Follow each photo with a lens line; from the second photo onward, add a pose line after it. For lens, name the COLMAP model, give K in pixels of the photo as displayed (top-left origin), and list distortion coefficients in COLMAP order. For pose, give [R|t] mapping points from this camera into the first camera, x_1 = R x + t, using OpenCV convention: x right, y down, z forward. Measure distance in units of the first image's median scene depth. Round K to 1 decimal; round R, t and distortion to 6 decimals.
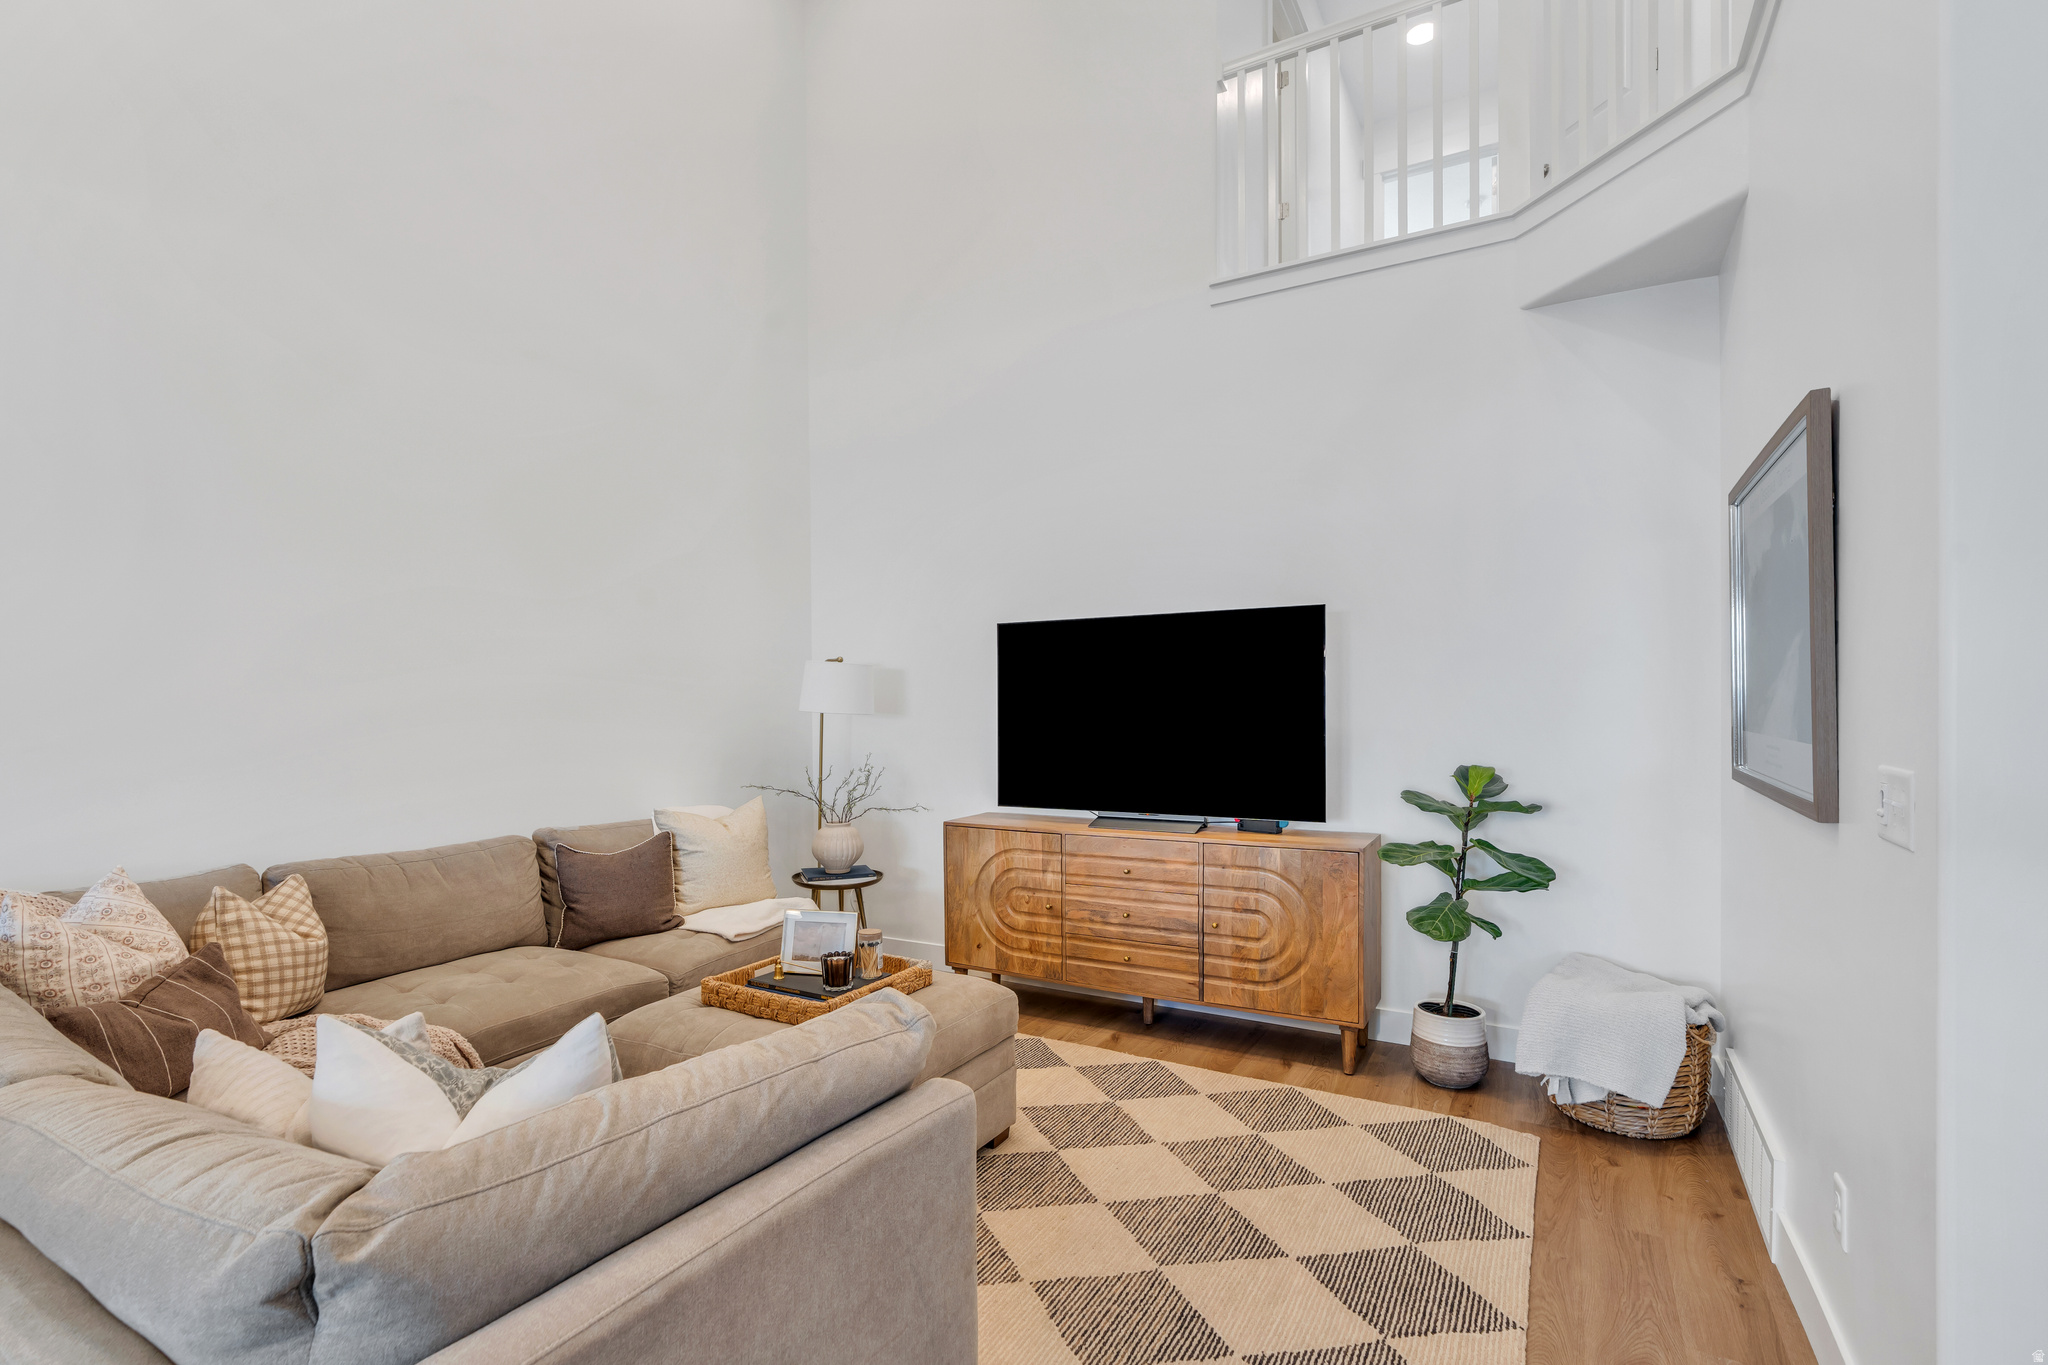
lens RADIAL K [[931.2, 0, 1041.3], [0, 931.2, 713.7], [0, 0, 1]] dist [-0.009900, 0.002179]
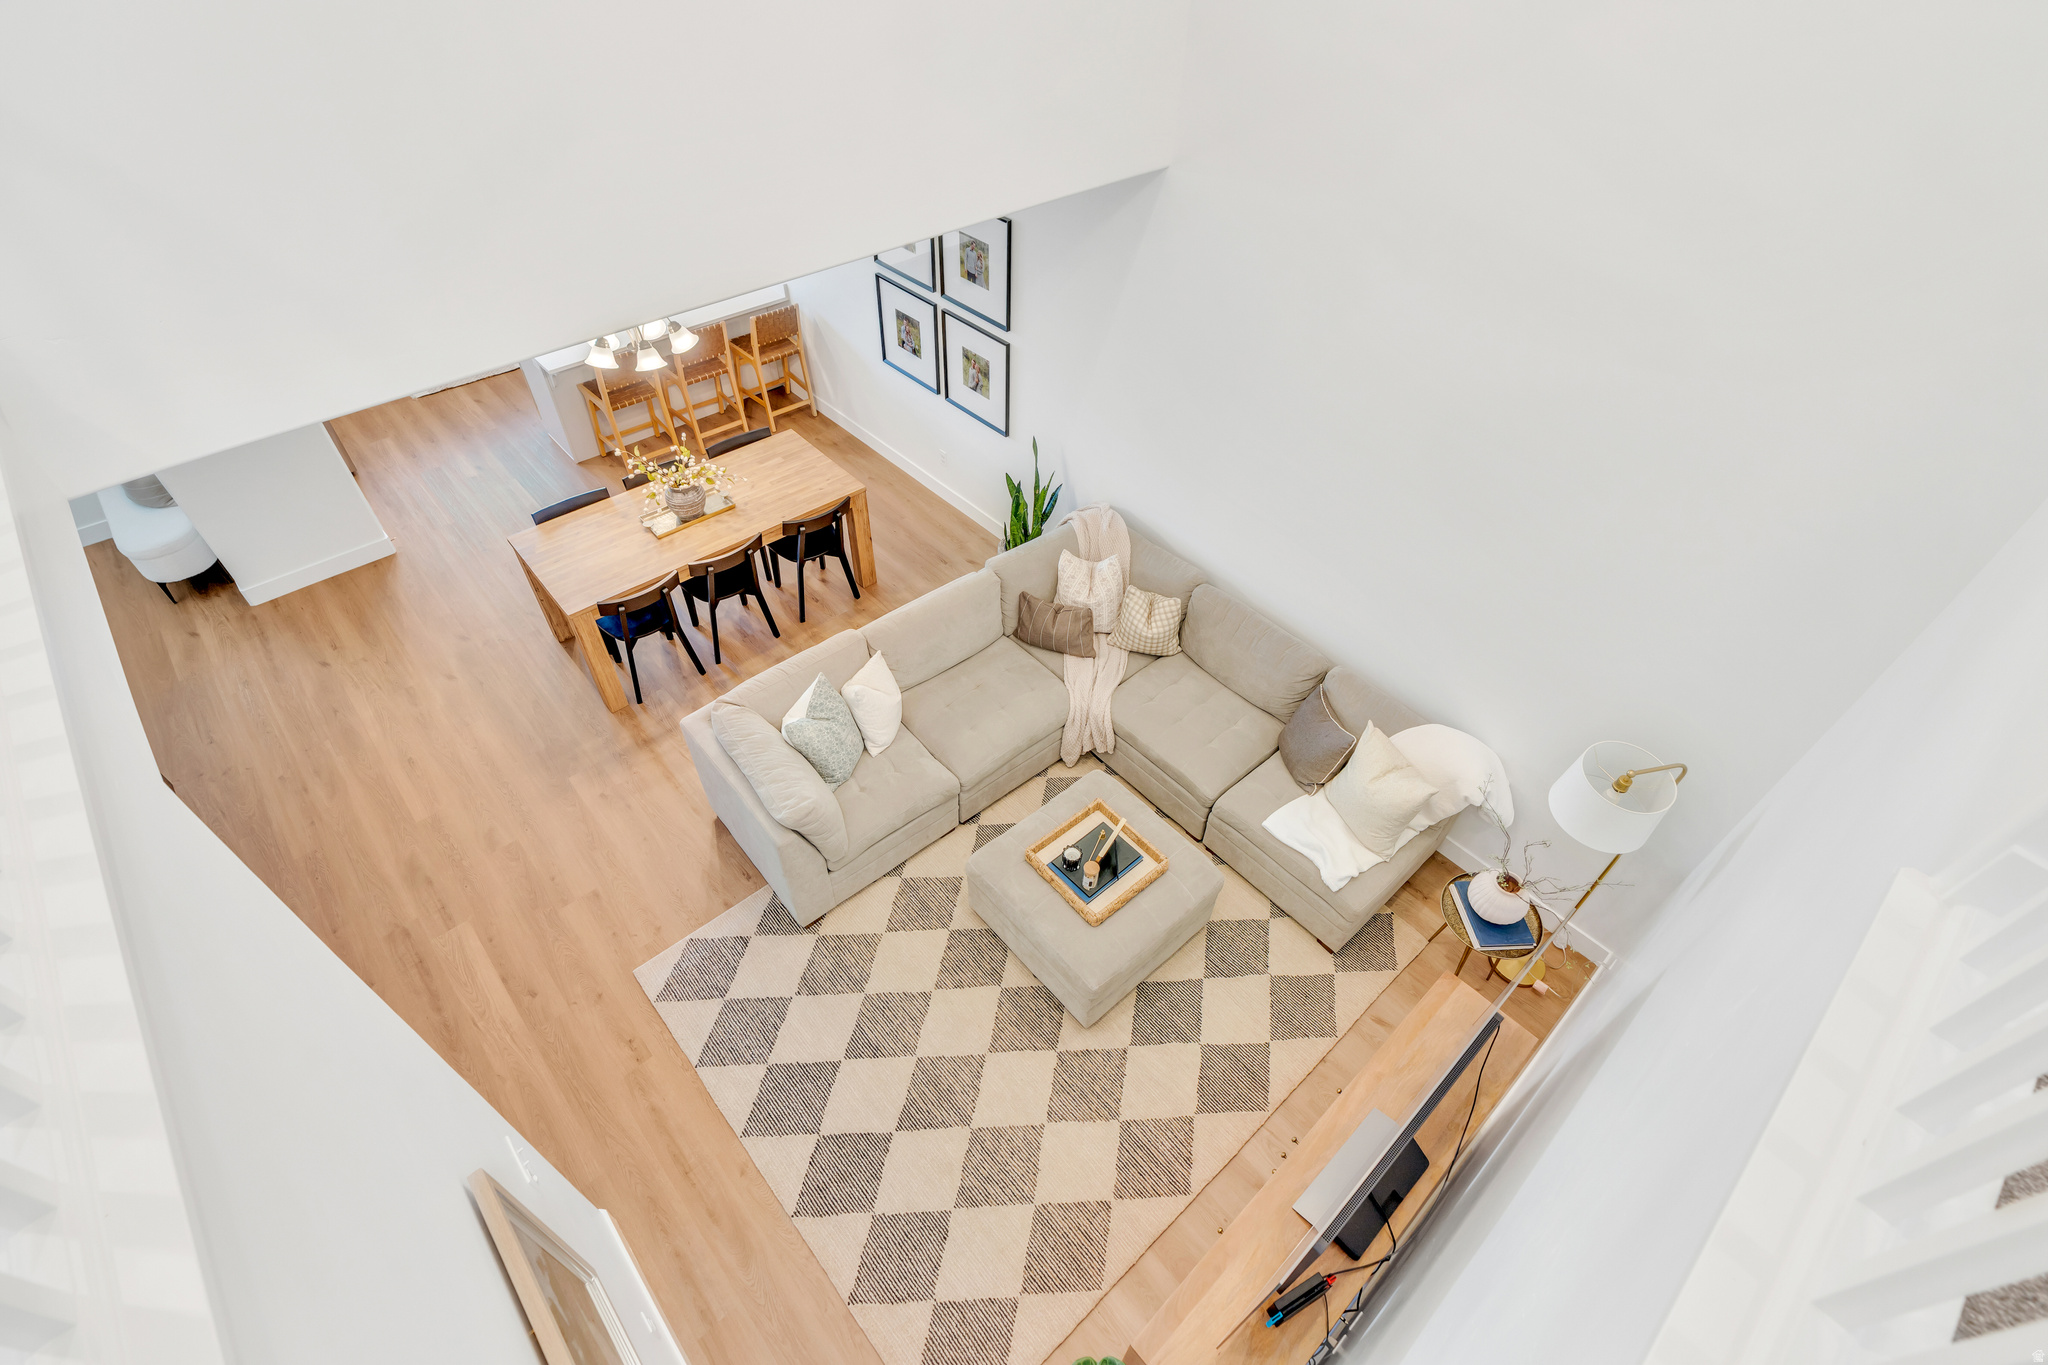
lens RADIAL K [[931.2, 0, 1033.4], [0, 931.2, 685.0], [0, 0, 1]] dist [-0.009900, 0.002179]
pose [[-0.321044, 0.684391, -0.654630, 0.479590], [-0.032733, 0.682788, 0.729883, -0.814237], [0.946498, 0.255753, -0.196803, 0.871910]]
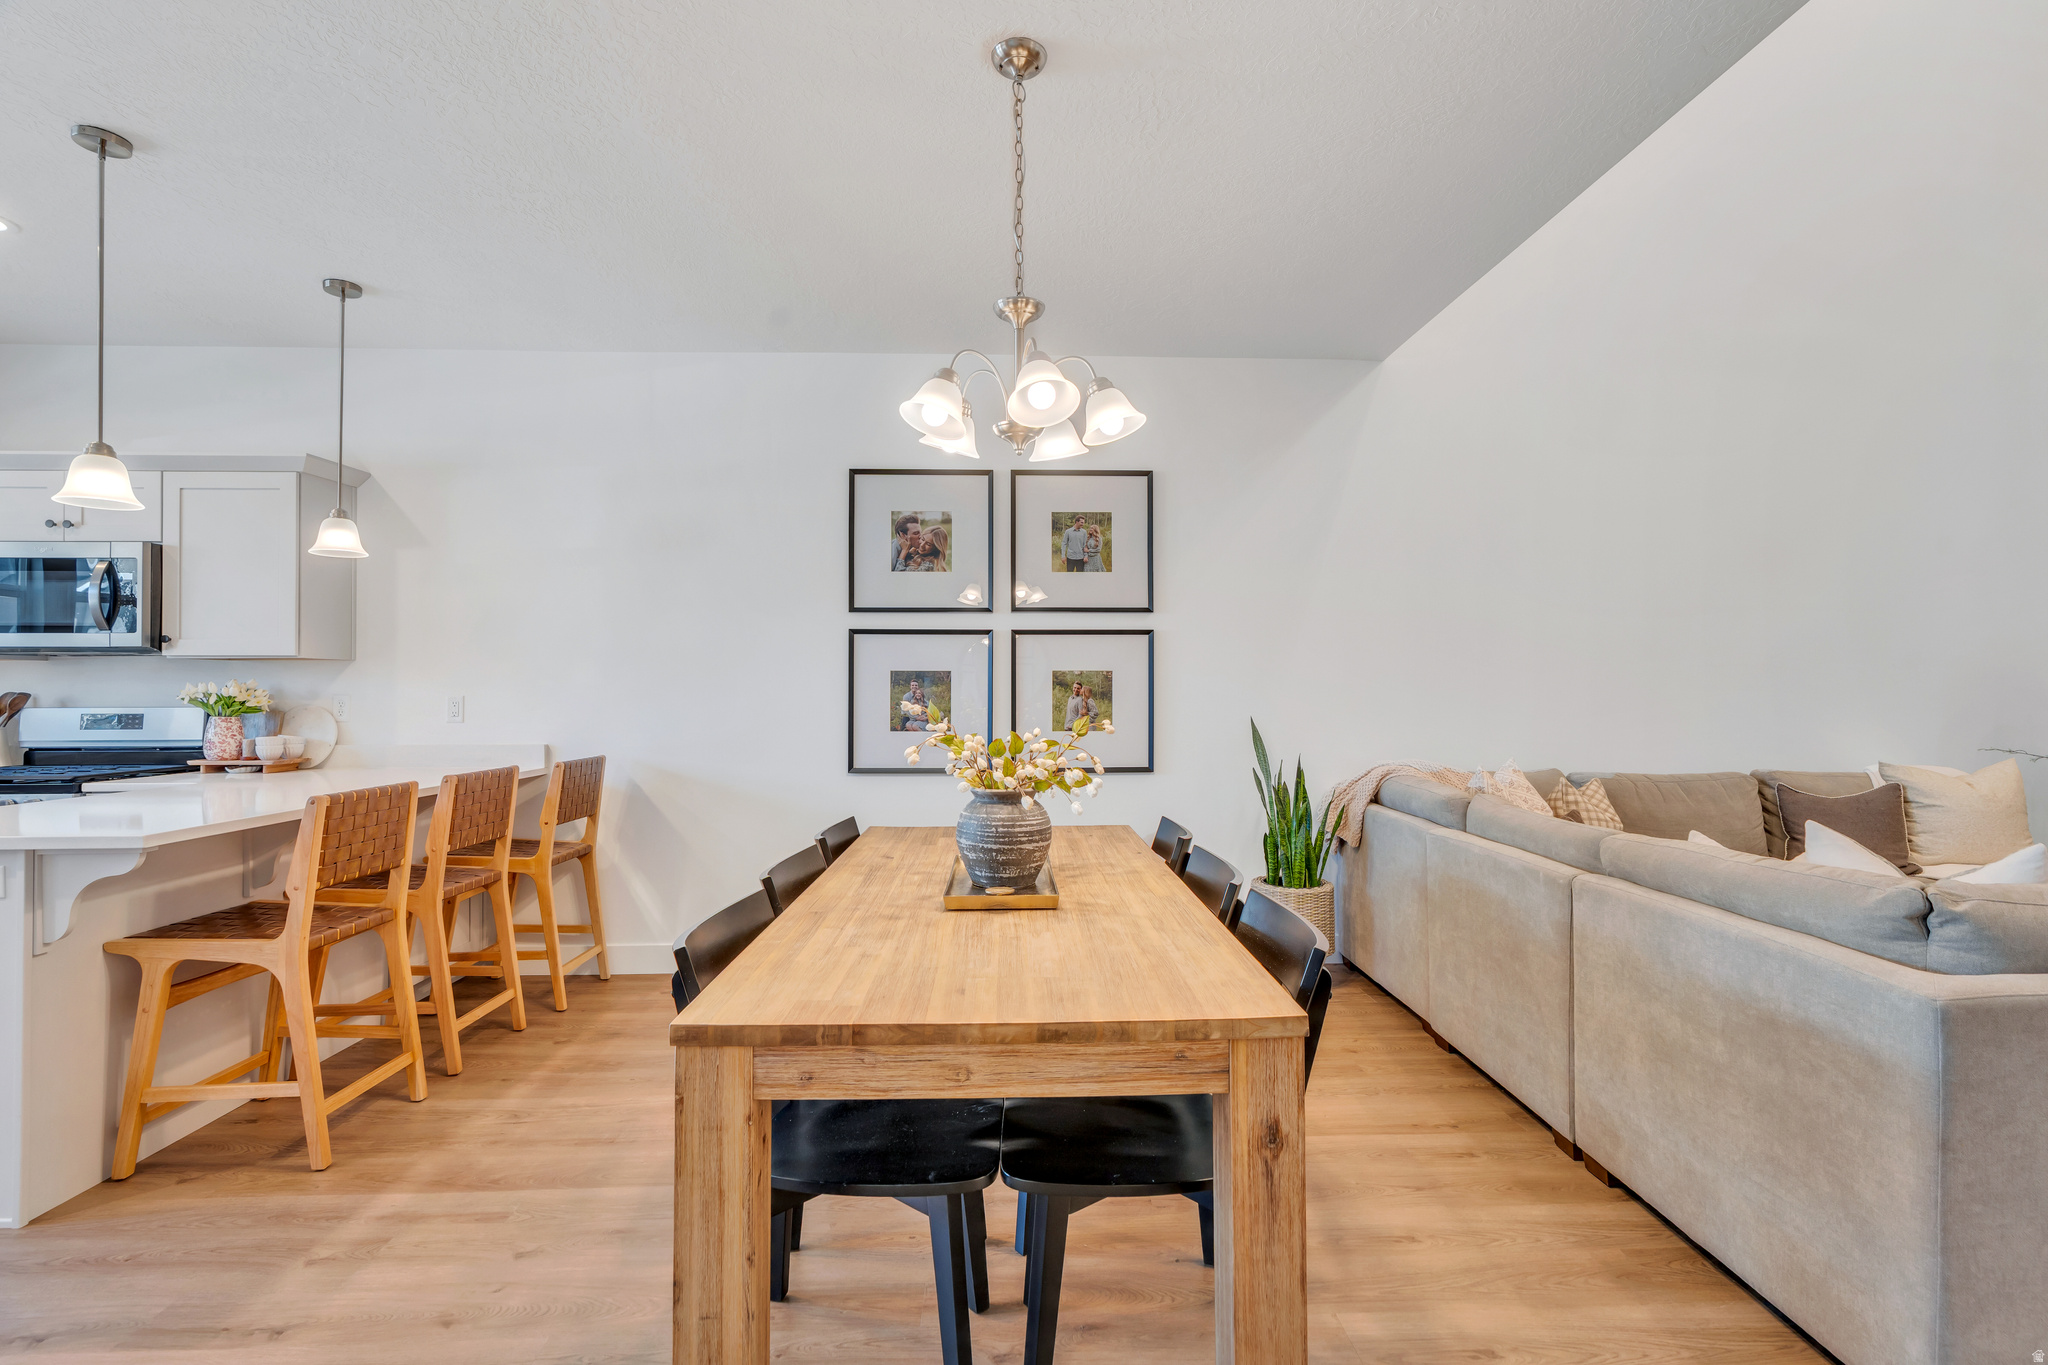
lens RADIAL K [[931.2, 0, 1035.5], [0, 931.2, 683.4], [0, 0, 1]] dist [-0.009900, 0.002179]
pose [[0.522917, 0.000439, -0.852383, -0.025408], [-0.013167, 0.999885, -0.007562, 0.037682], [0.852282, 0.015177, 0.522863, -0.385831]]
